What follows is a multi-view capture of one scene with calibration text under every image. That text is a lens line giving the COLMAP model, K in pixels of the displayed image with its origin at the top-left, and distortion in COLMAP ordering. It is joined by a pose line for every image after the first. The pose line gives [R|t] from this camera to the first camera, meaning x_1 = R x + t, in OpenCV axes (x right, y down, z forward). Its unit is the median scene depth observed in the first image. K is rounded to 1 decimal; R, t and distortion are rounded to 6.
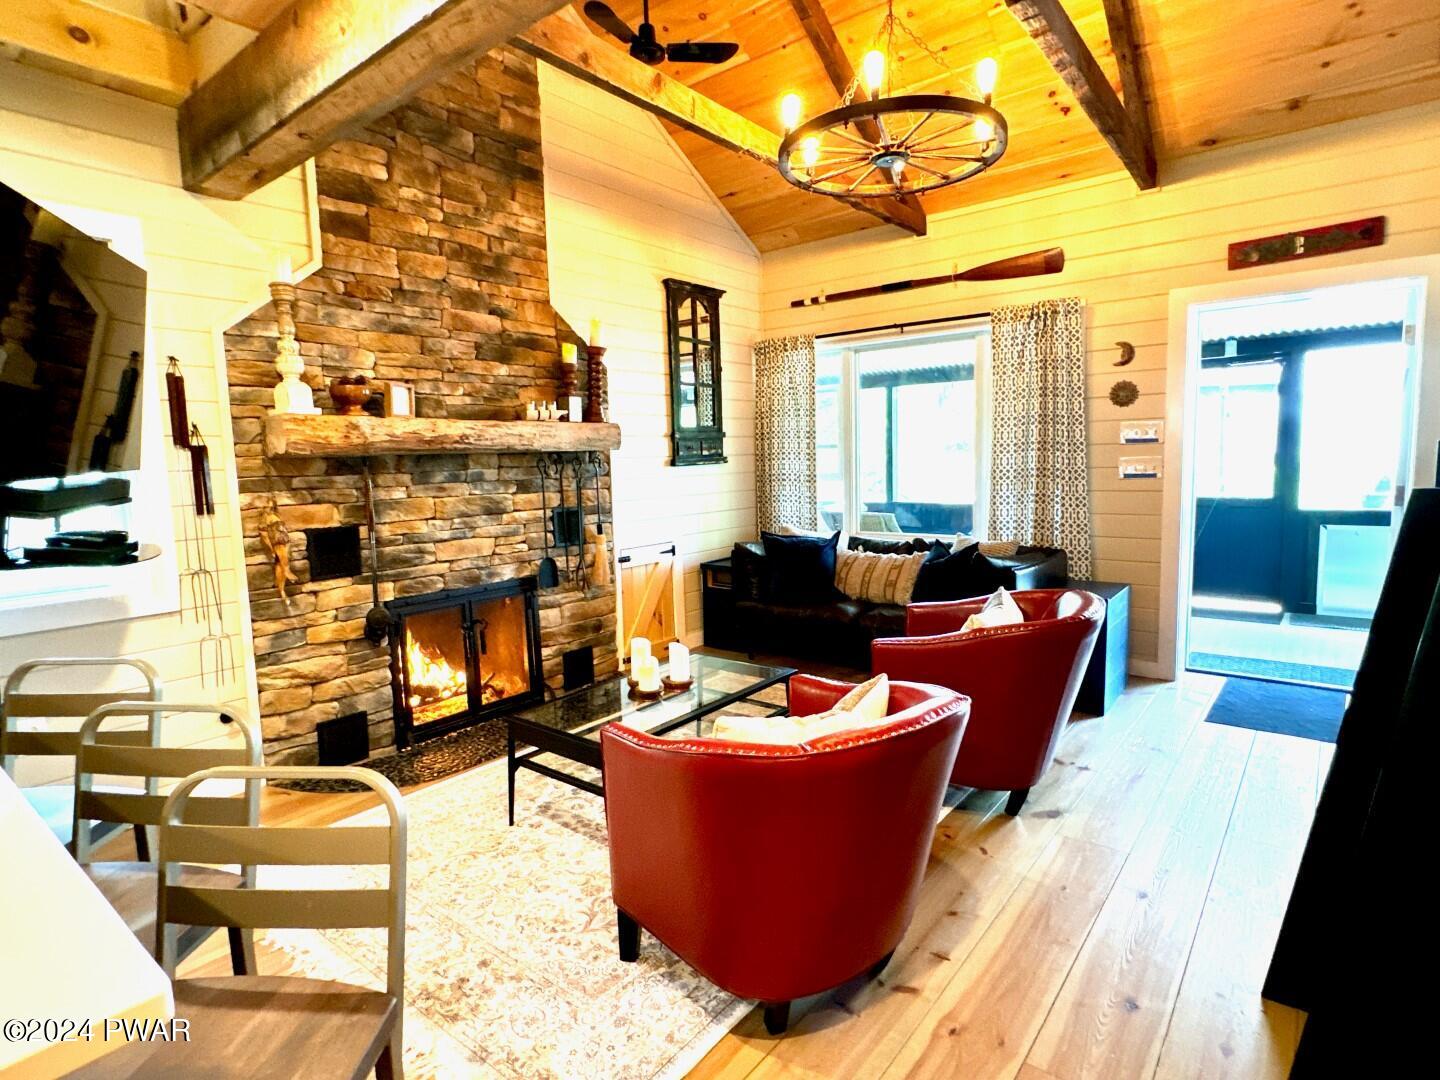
lens RADIAL K [[767.5, 0, 720.0], [0, 767.5, 540.0], [0, 0, 1]] dist [-0.003771, 0.000391]
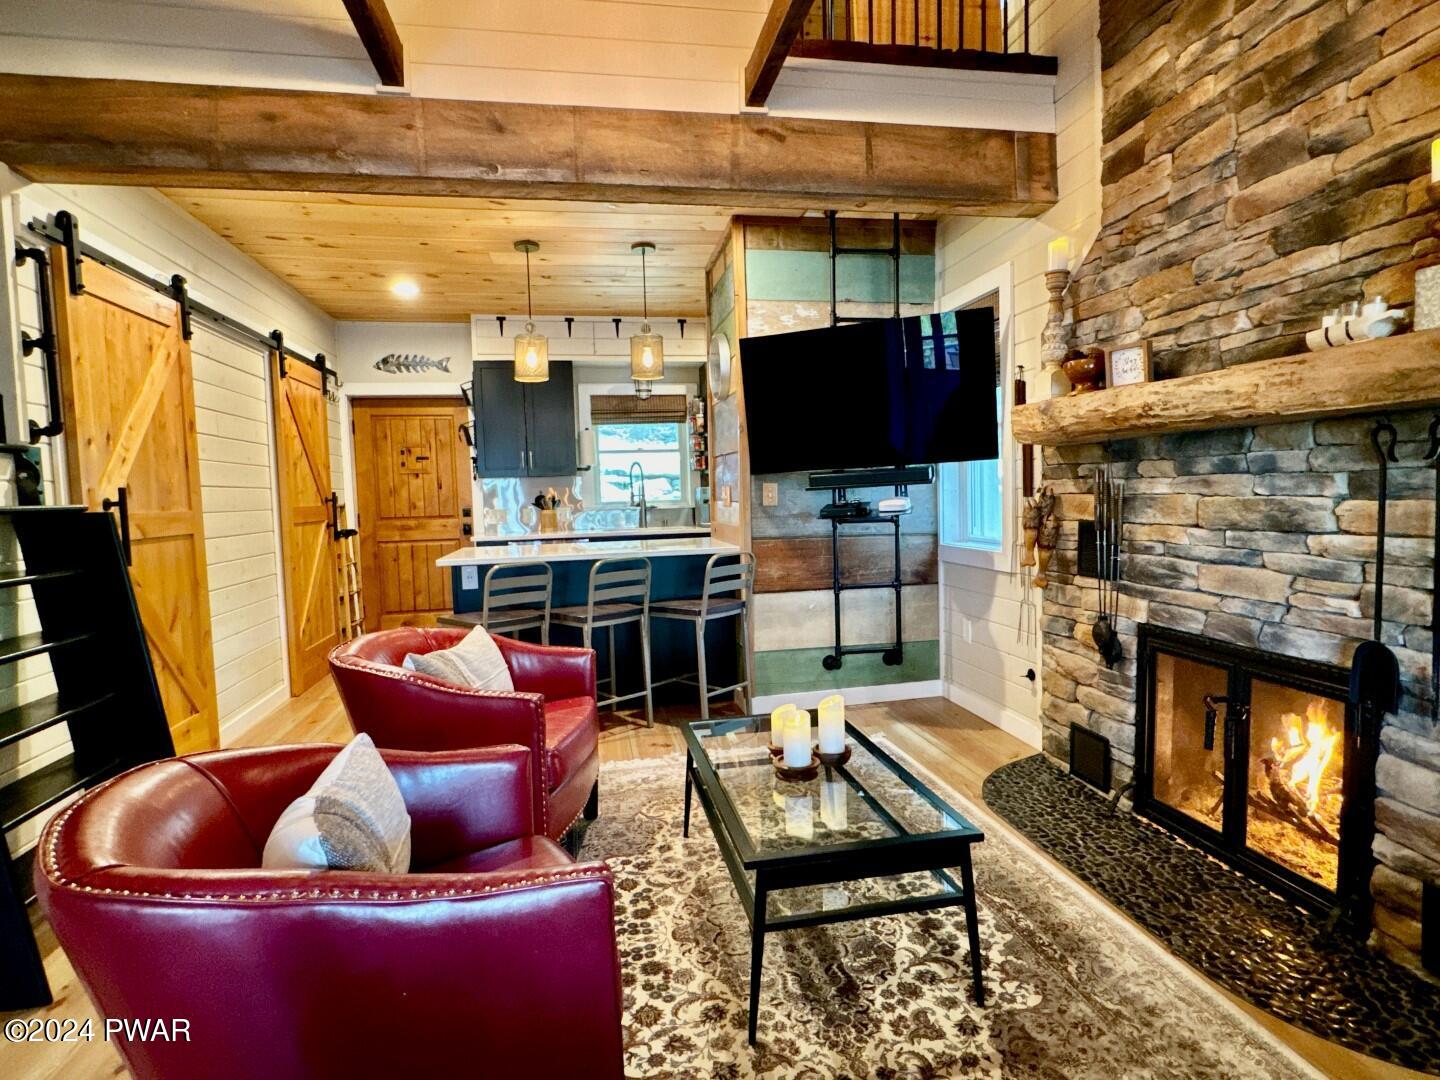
lens RADIAL K [[767.5, 0, 720.0], [0, 767.5, 540.0], [0, 0, 1]] dist [-0.003771, 0.000391]
pose [[-0.649058, 0.096507, -0.754593, 0.389455], [-0.033915, 0.987264, 0.155435, -0.100726], [0.759982, 0.126478, -0.637519, 1.049048]]
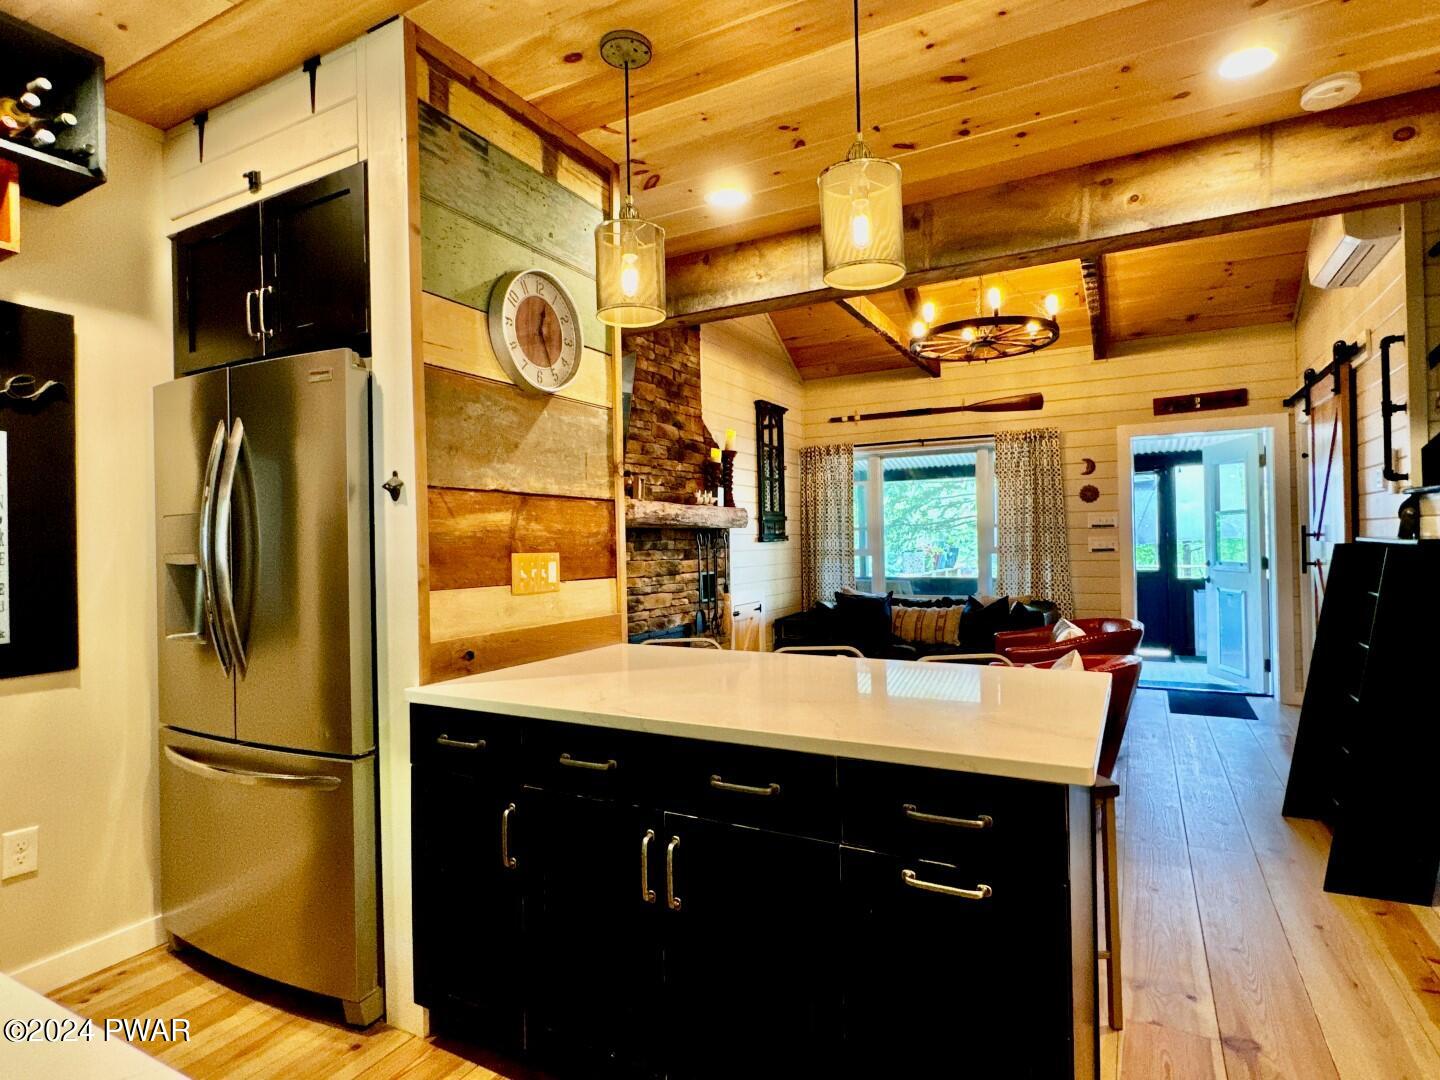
lens RADIAL K [[767.5, 0, 720.0], [0, 767.5, 540.0], [0, 0, 1]] dist [-0.003771, 0.000391]
pose [[0.983400, 0.009581, 0.181195, -0.456428], [0.011209, 0.993490, -0.113365, 0.057027], [-0.181102, 0.113514, 0.976891, -0.302888]]
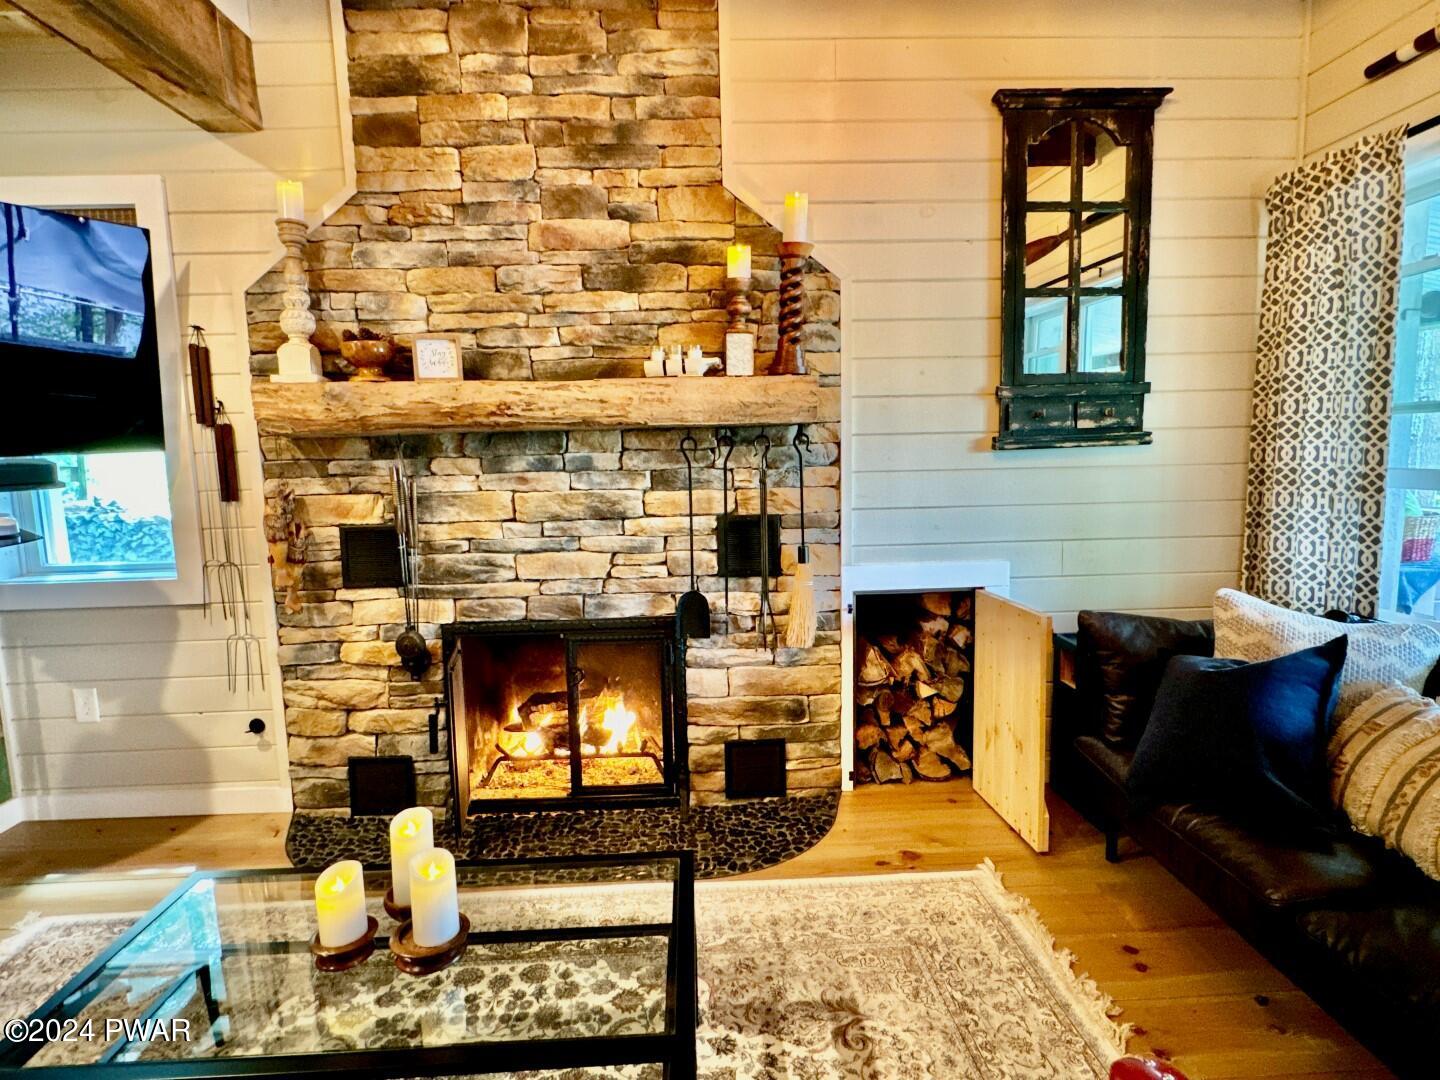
lens RADIAL K [[767.5, 0, 720.0], [0, 767.5, 540.0], [0, 0, 1]] dist [-0.003771, 0.000391]
pose [[0.656209, 0.101969, -0.747658, 0.283368], [-0.076129, 0.994718, 0.068848, -0.070278], [0.750729, 0.011740, 0.660506, 0.630024]]
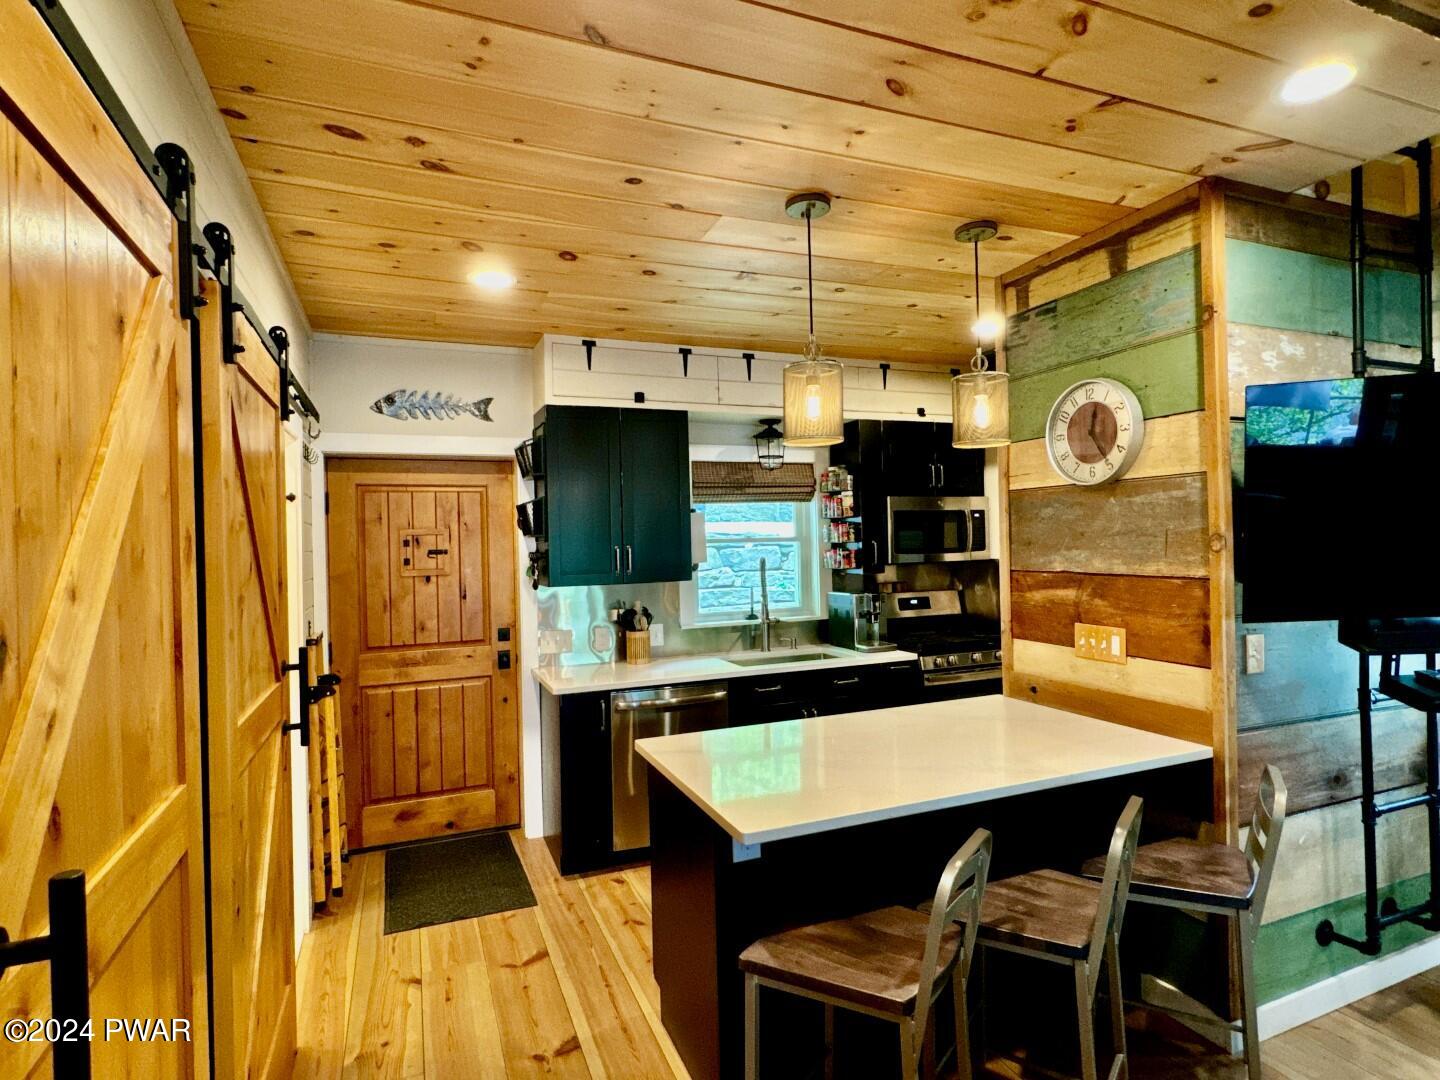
lens RADIAL K [[767.5, 0, 720.0], [0, 767.5, 540.0], [0, 0, 1]] dist [-0.003771, 0.000391]
pose [[-0.483113, 0.039335, -0.874674, 0.279132], [-0.054722, 0.995681, 0.075002, -0.113006], [0.873846, 0.084099, -0.478874, 0.340356]]
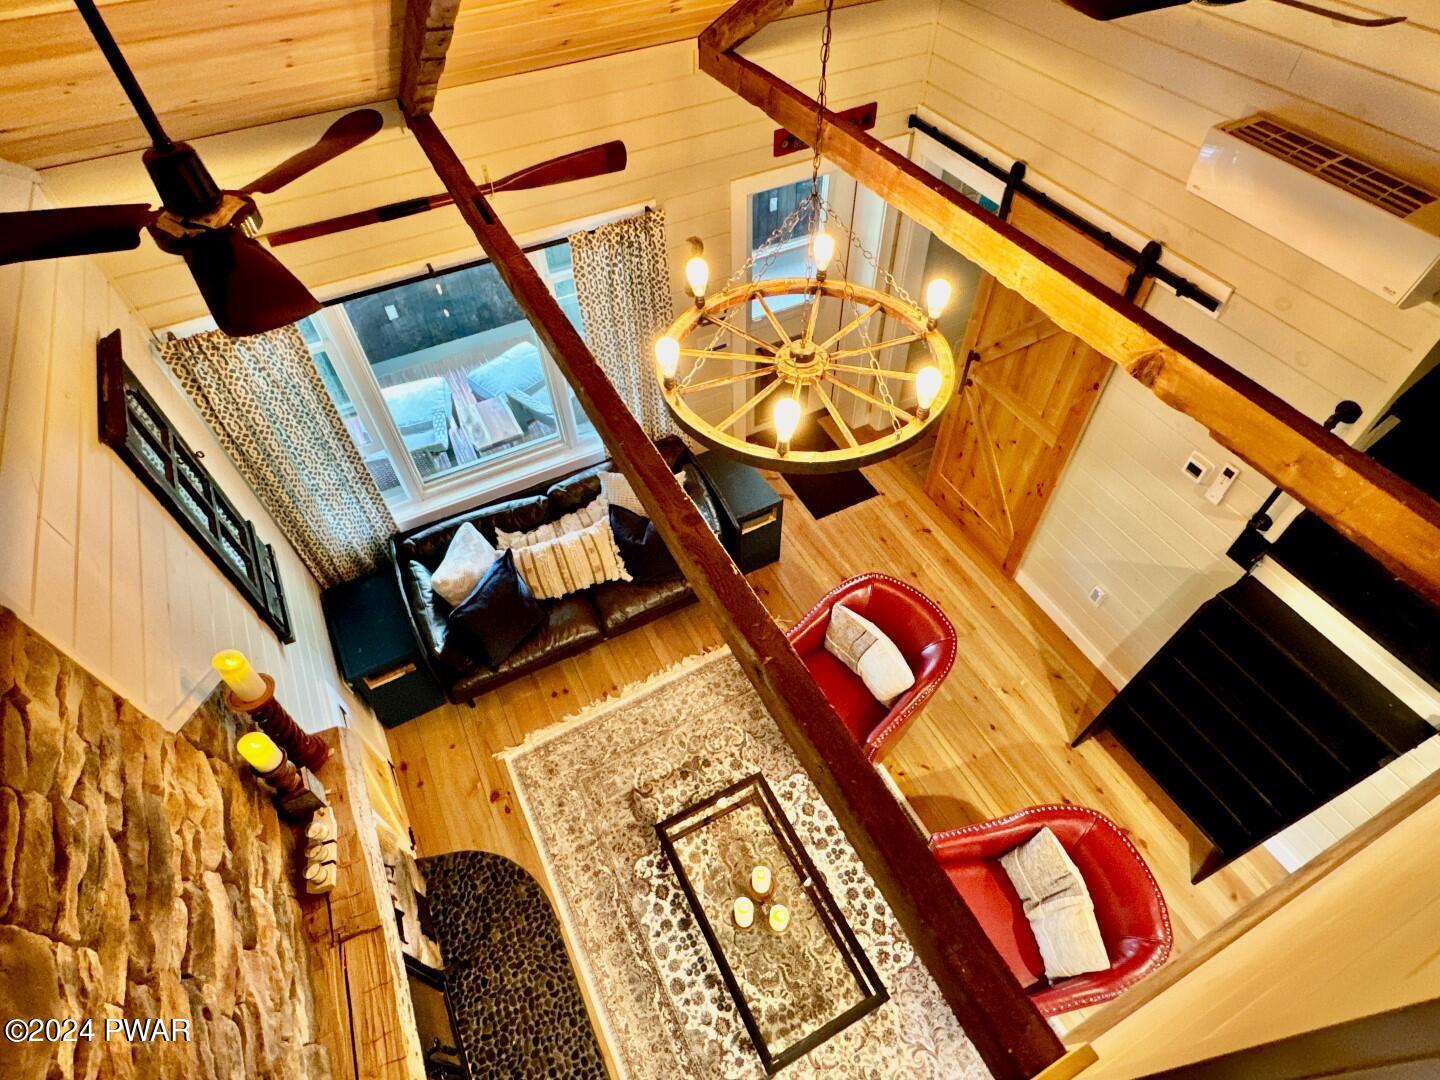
lens RADIAL K [[767.5, 0, 720.0], [0, 767.5, 540.0], [0, 0, 1]] dist [-0.003771, 0.000391]
pose [[0.404158, -0.693163, 0.596810, -0.300110], [0.103188, 0.682859, 0.723226, -0.732665], [-0.908850, -0.230713, 0.347509, 0.600387]]
